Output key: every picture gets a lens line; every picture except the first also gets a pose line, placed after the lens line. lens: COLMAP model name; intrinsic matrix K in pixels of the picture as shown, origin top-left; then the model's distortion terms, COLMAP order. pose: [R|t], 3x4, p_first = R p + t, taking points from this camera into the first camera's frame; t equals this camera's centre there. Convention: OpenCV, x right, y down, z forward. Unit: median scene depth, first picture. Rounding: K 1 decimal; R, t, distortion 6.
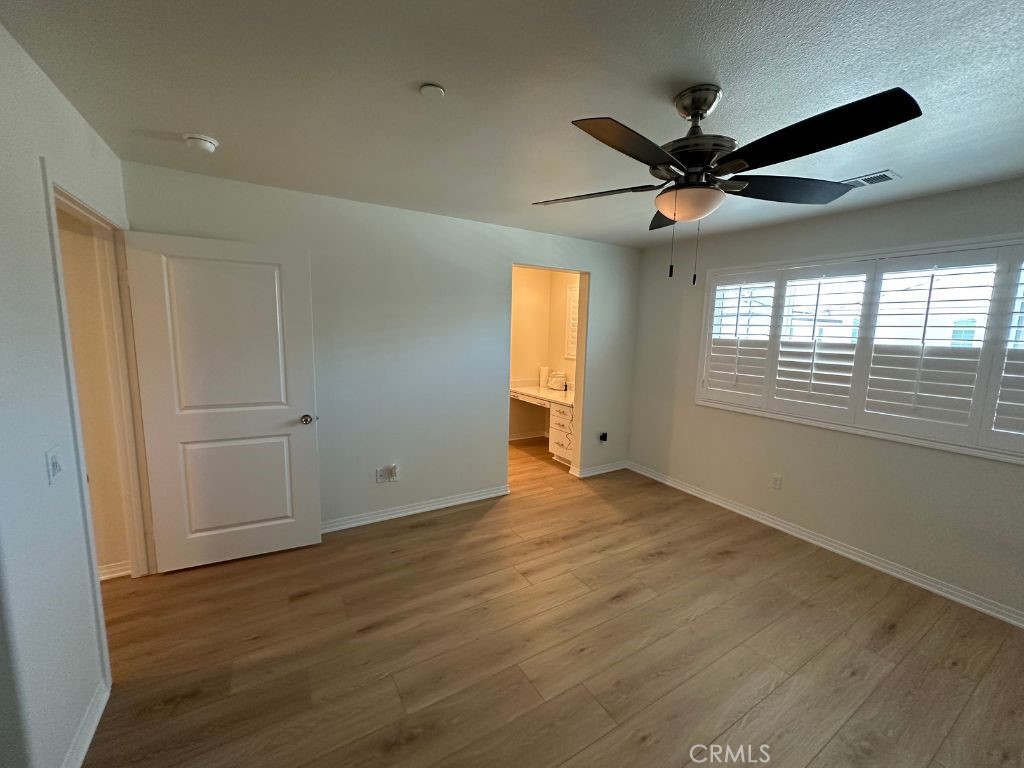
lens RADIAL K [[409.4, 0, 511.6], [0, 409.4, 384.2], [0, 0, 1]] dist [-0.006946, -0.000095]
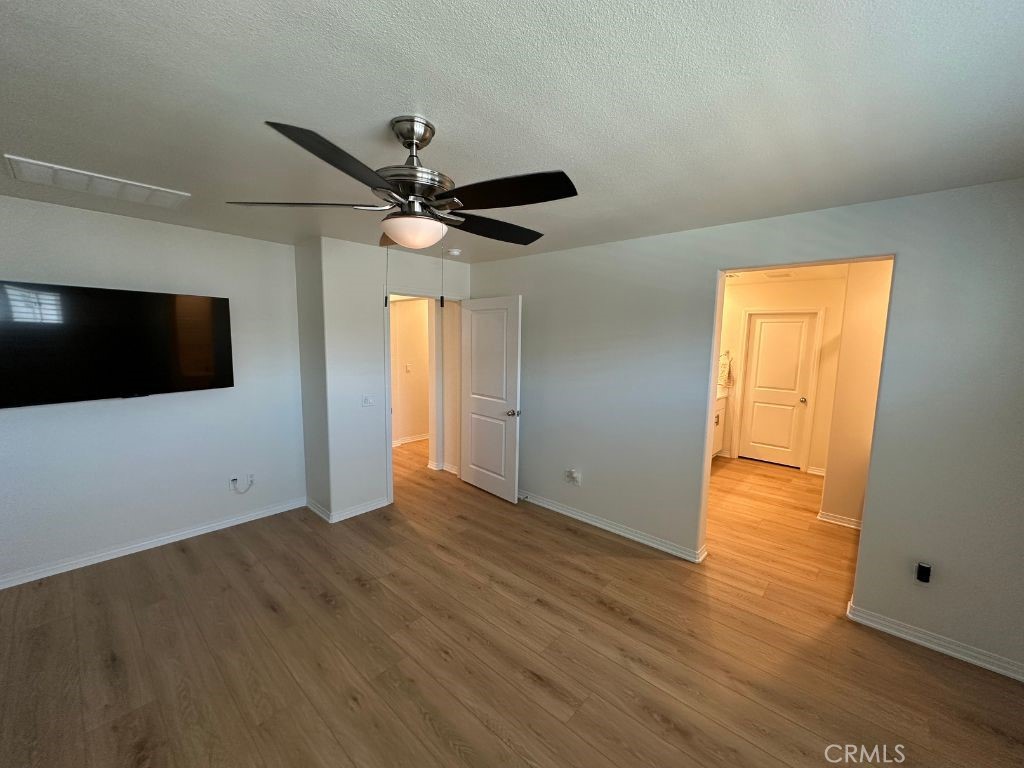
lens RADIAL K [[409.4, 0, 514.6], [0, 409.4, 383.6], [0, 0, 1]] dist [-0.006946, -0.000095]
pose [[0.291479, 0.092395, -0.952105, 0.864855], [-0.142391, 0.988426, 0.052328, -0.092111], [0.945920, 0.120319, 0.301261, 0.560973]]
